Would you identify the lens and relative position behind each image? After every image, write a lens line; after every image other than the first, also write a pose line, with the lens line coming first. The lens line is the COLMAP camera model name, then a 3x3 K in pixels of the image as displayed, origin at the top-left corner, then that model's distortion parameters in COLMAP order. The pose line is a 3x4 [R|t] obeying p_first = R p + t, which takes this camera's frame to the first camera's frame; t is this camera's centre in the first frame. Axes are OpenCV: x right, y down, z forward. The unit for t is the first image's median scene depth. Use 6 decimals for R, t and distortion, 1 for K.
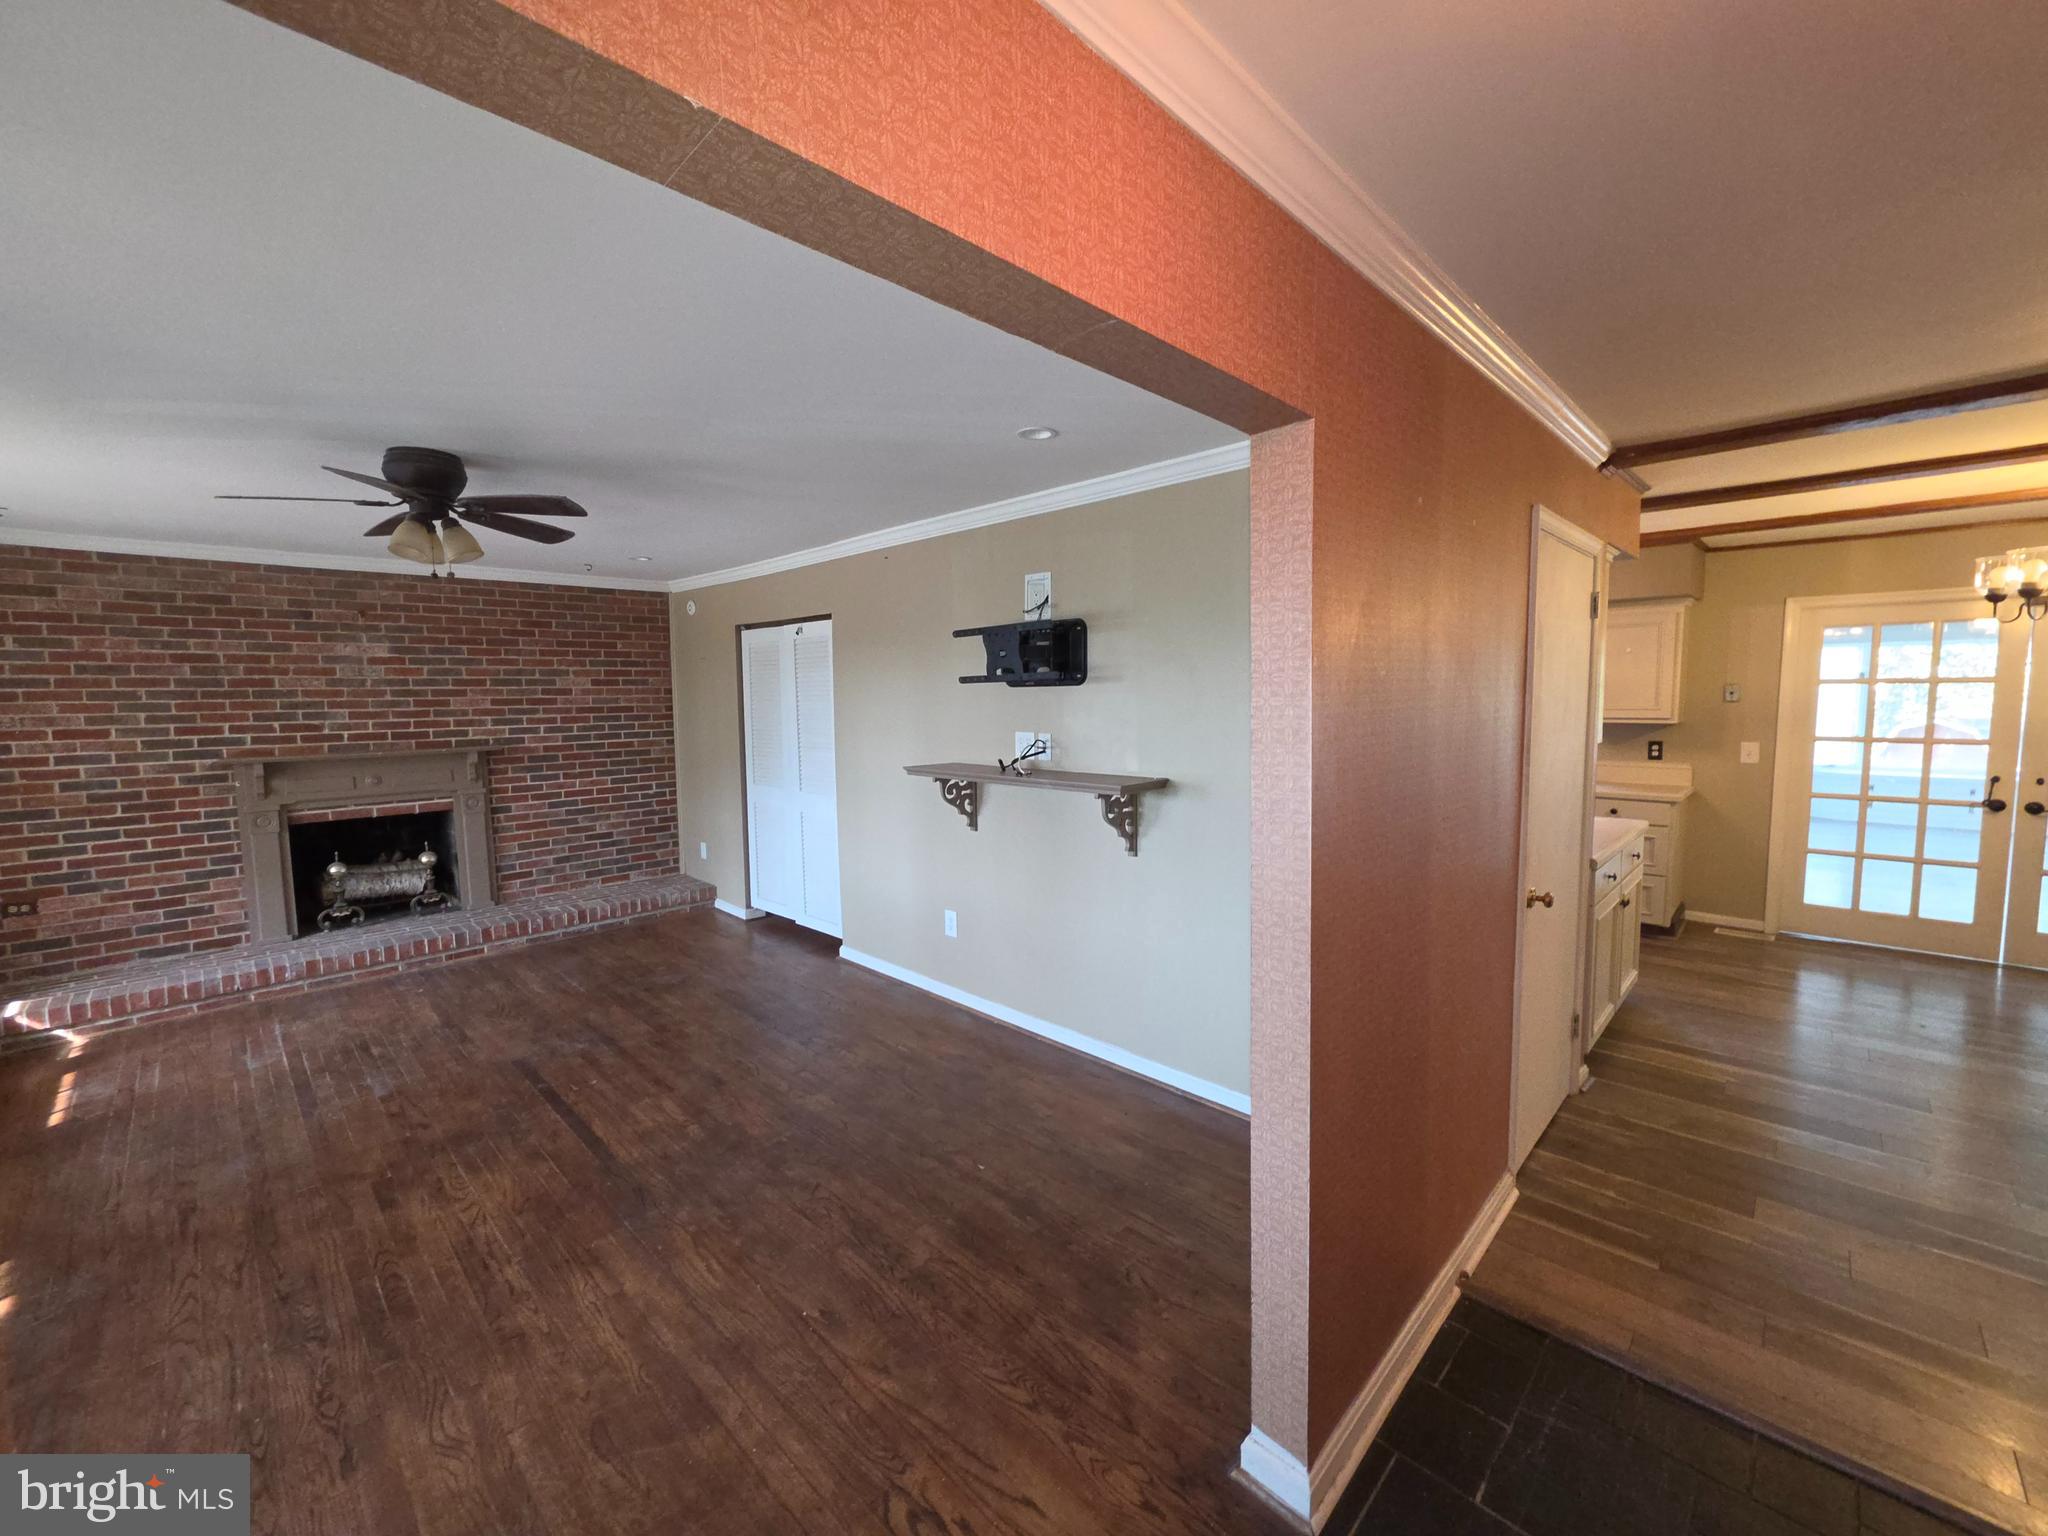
lens RADIAL K [[820.6, 0, 1022.9], [0, 820.6, 763.7], [0, 0, 1]] dist [-0.001504, -0.000439]
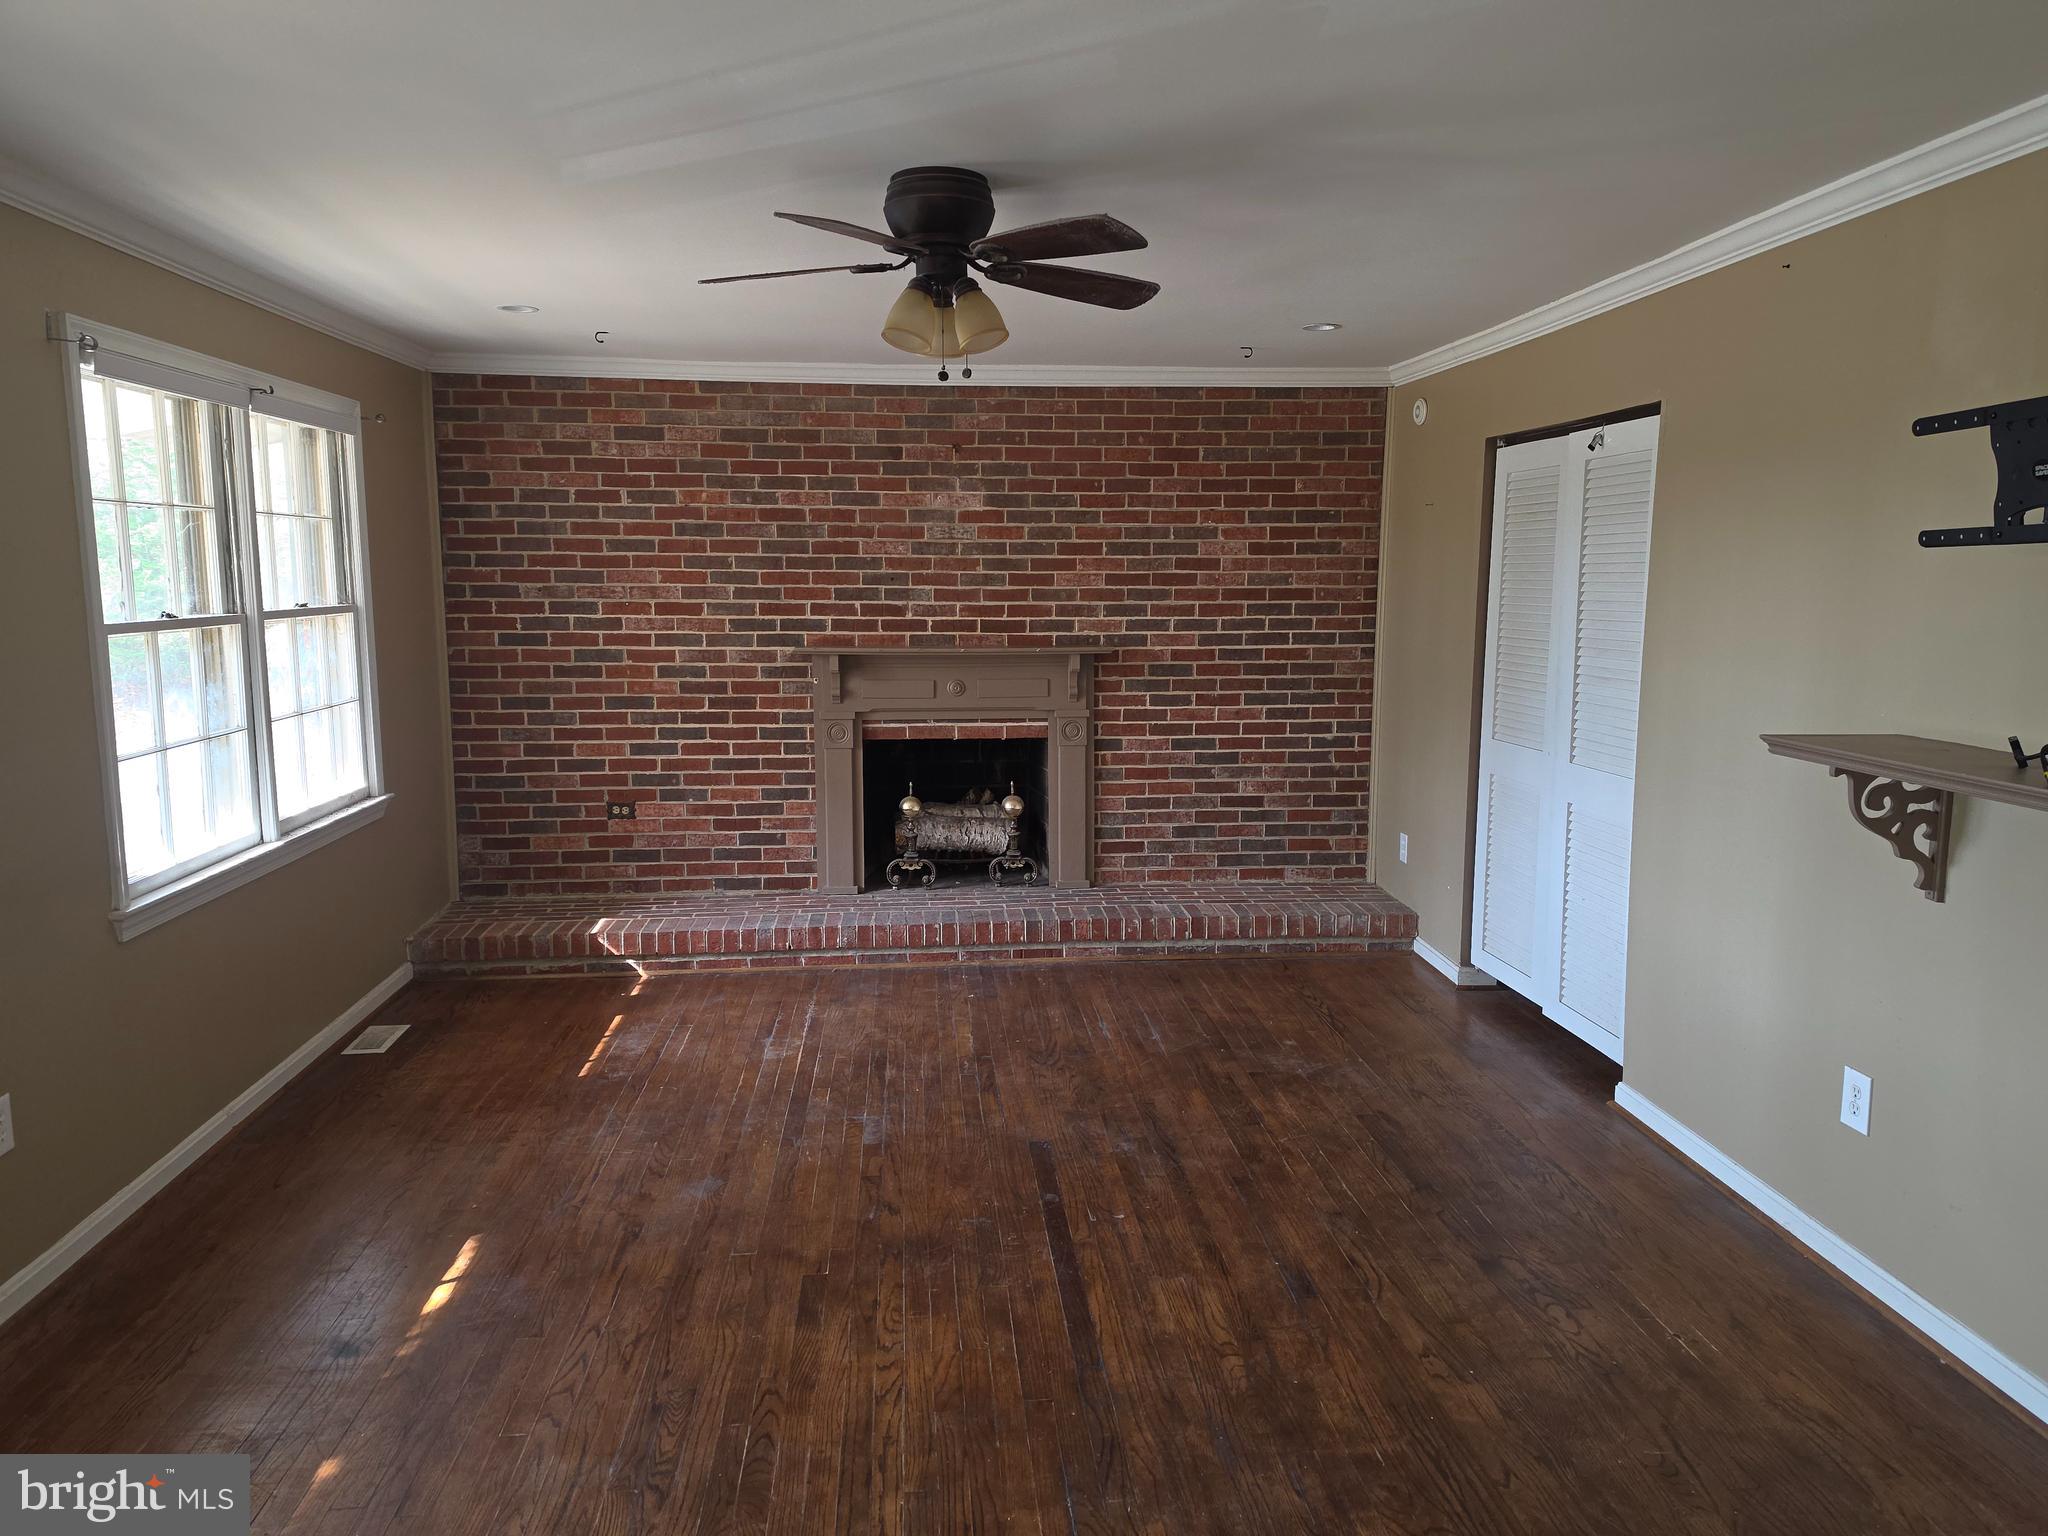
lens RADIAL K [[1402.7, 0, 1035.3], [0, 1402.7, 759.8], [0, 0, 1]] dist [0.049914, -0.048098]
pose [[0.763687, 0.097610, -0.638165, 0.052770], [-0.066729, 0.995144, 0.072358, -0.013791], [0.642129, -0.012675, 0.766492, 0.172462]]
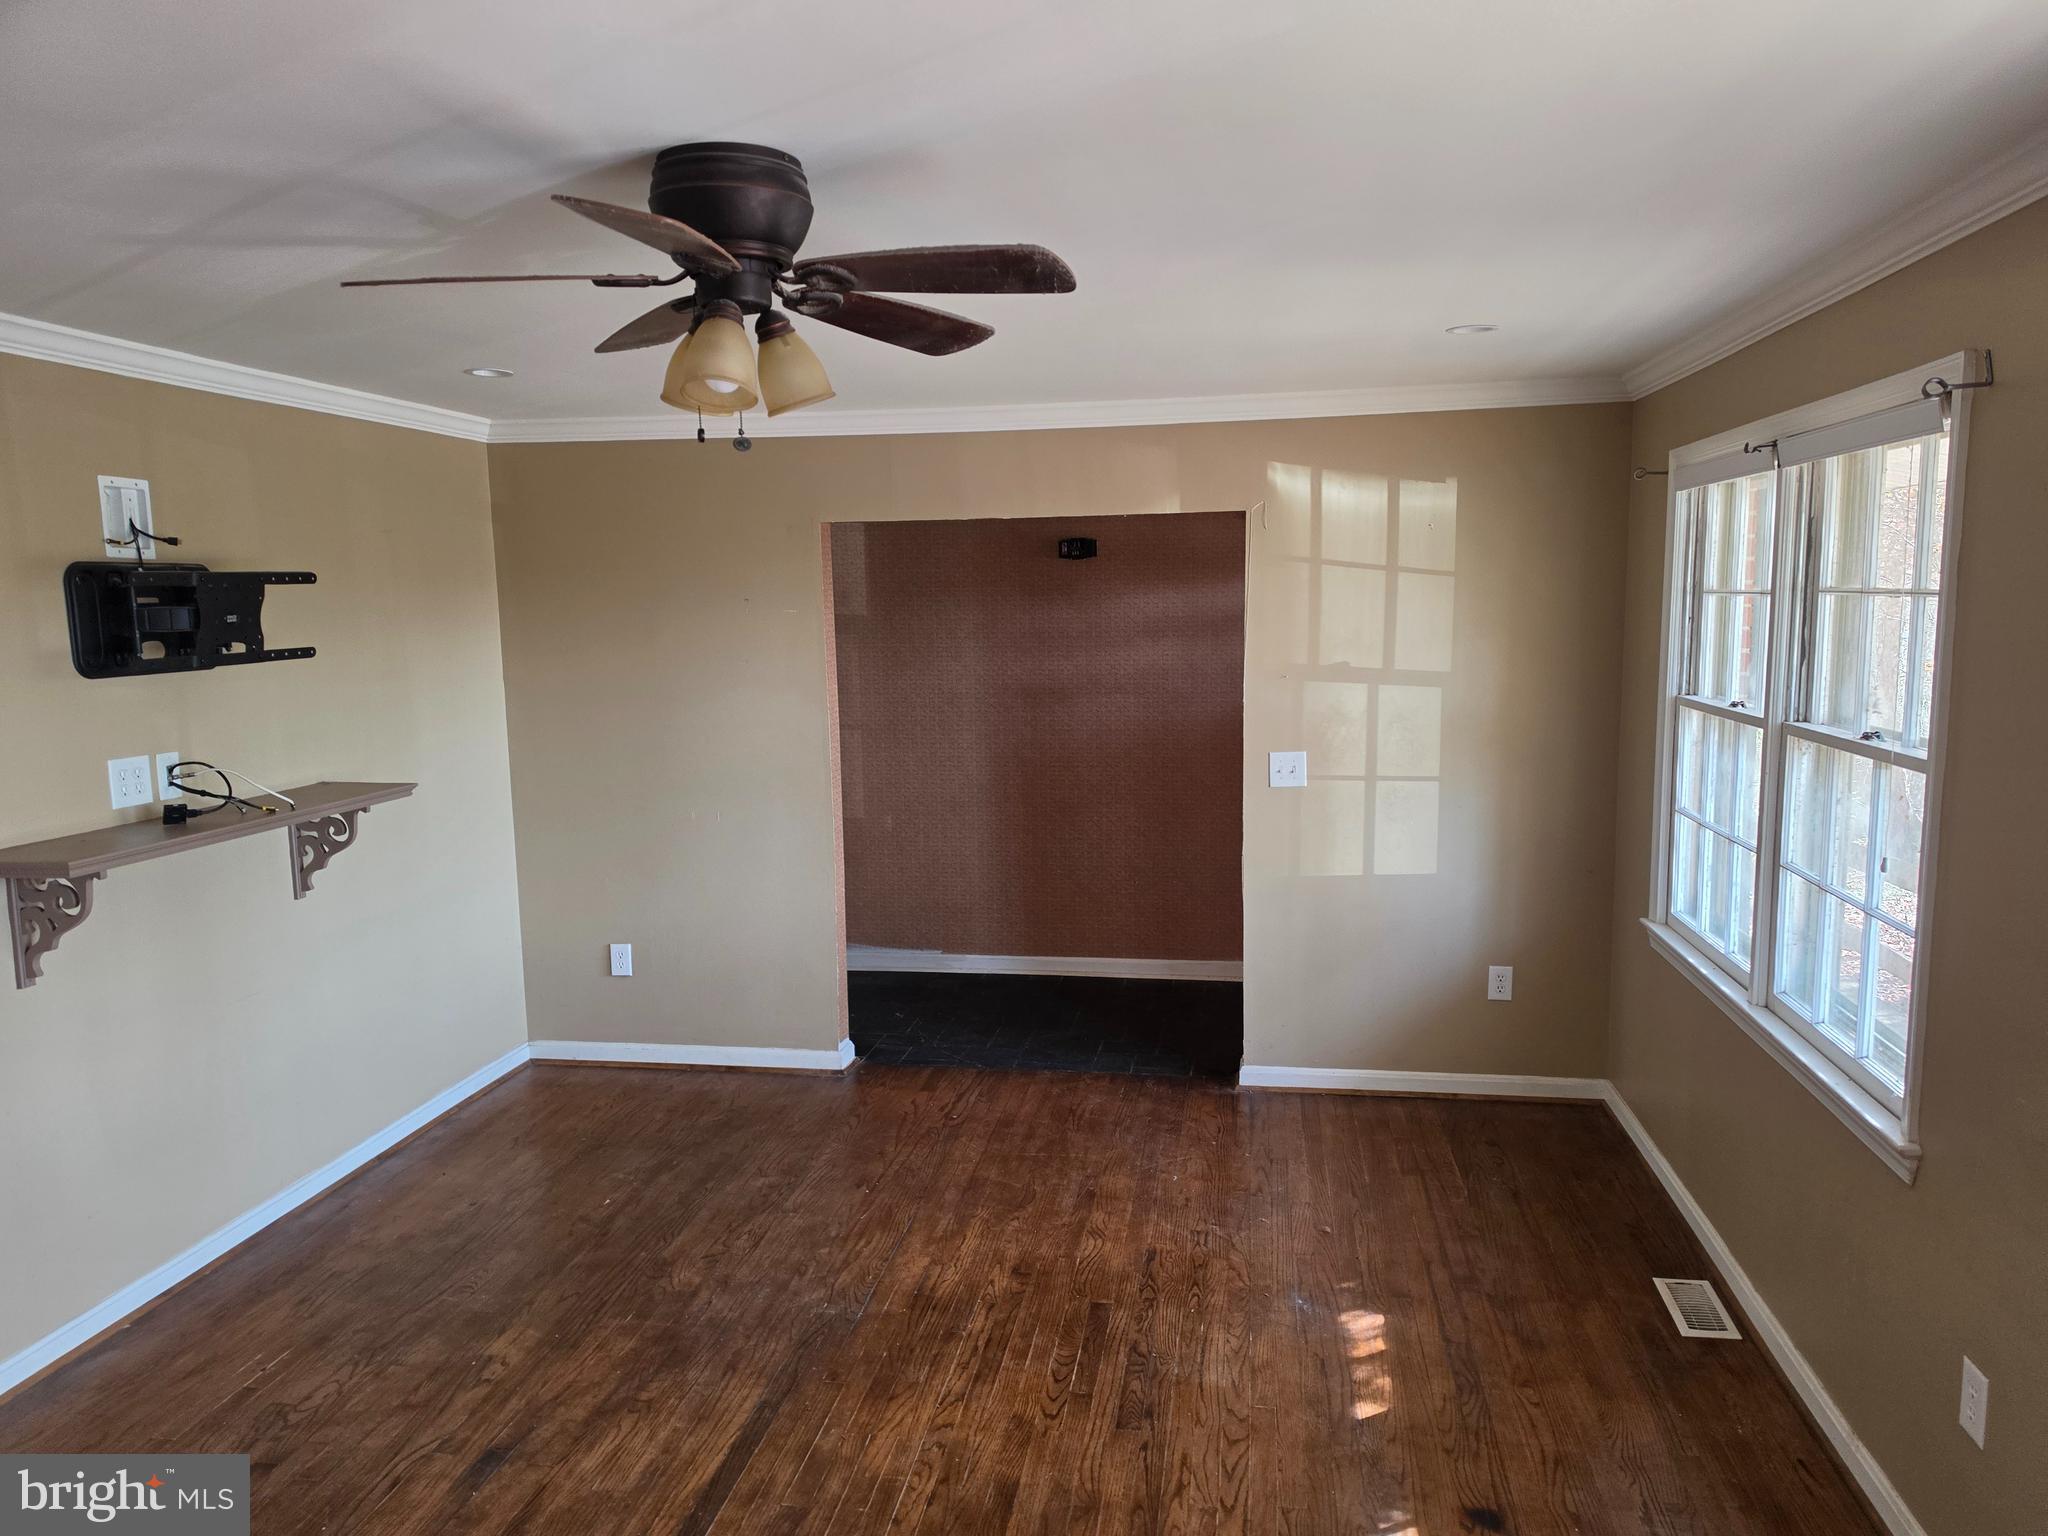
lens RADIAL K [[1402.7, 0, 1025.7], [0, 1402.7, 789.1], [0, 0, 1]] dist [0.049914, -0.048098]
pose [[-0.574847, -0.090327, 0.813260, -1.217091], [0.093399, 0.980150, 0.174881, -0.139226], [-0.812913, 0.176487, -0.555000, 1.122431]]
